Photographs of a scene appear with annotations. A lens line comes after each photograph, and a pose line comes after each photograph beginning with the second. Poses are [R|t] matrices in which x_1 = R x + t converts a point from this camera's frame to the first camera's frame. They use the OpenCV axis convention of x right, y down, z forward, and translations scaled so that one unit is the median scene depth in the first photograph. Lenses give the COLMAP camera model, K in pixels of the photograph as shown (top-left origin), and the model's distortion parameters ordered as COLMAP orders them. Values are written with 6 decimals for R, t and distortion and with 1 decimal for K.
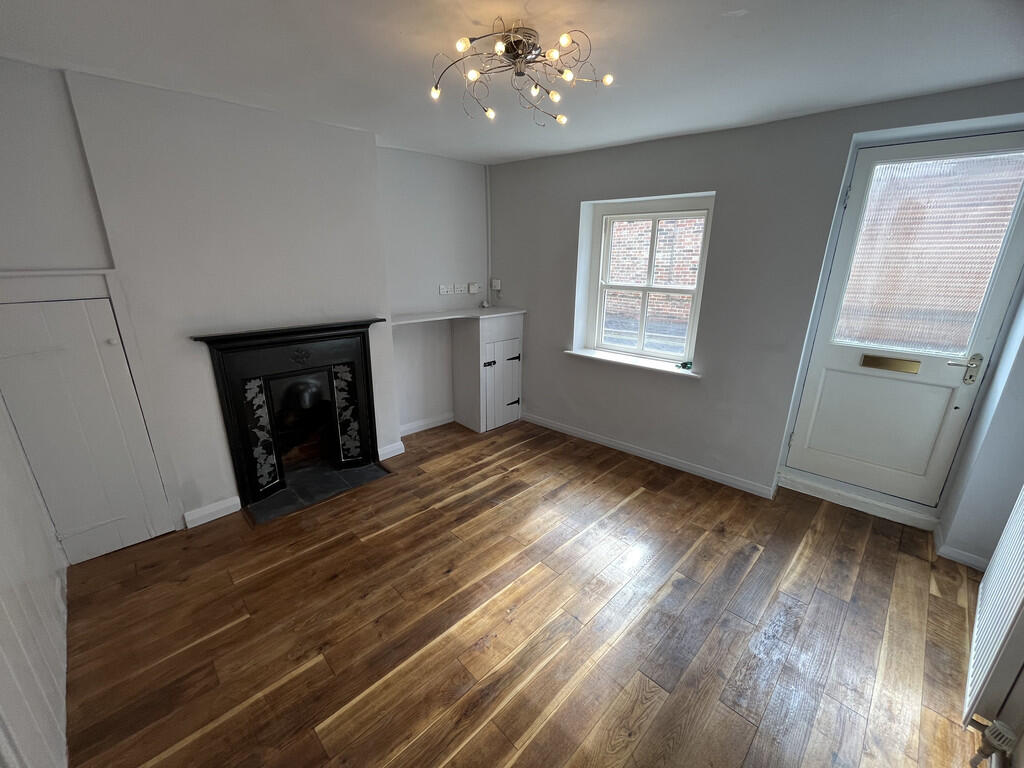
lens RADIAL K [[413.1, 0, 514.6], [0, 413.1, 381.2], [0, 0, 1]] dist [-0.003925, -0.000147]
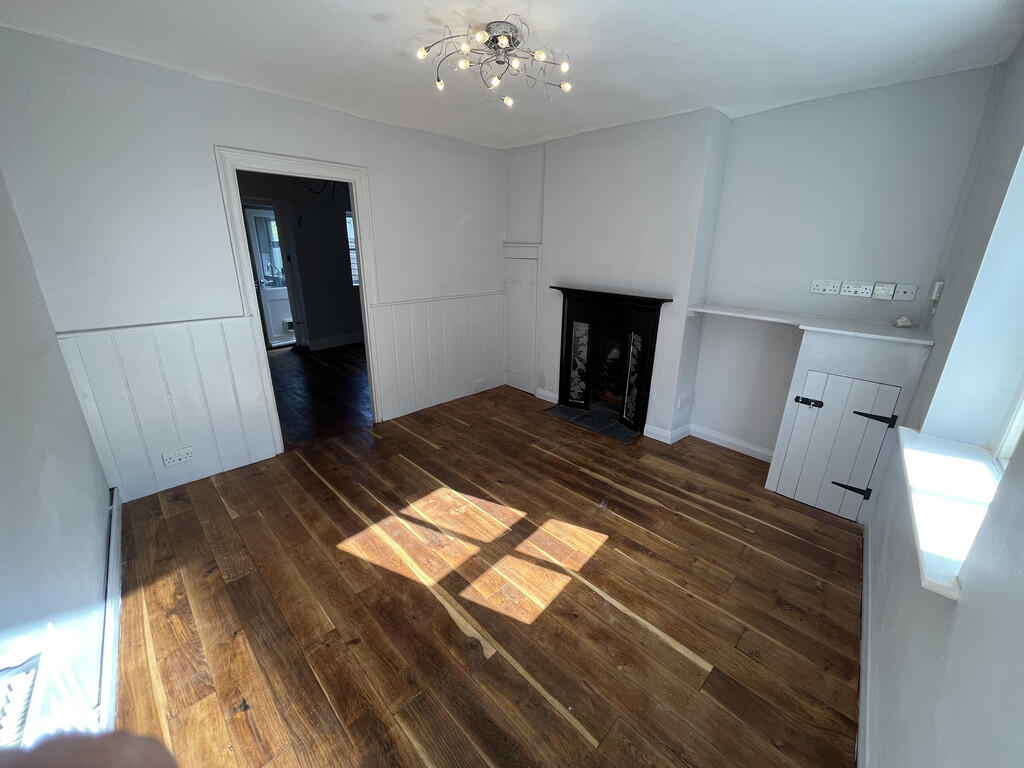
lens RADIAL K [[413.1, 0, 514.3], [0, 413.1, 387.4], [0, 0, 1]] dist [-0.003925, -0.000147]
pose [[0.001100, 0.321380, -0.946950, 0.754807], [-0.309002, 0.900717, 0.305330, -0.161561], [0.951061, 0.292274, 0.100298, 0.654925]]
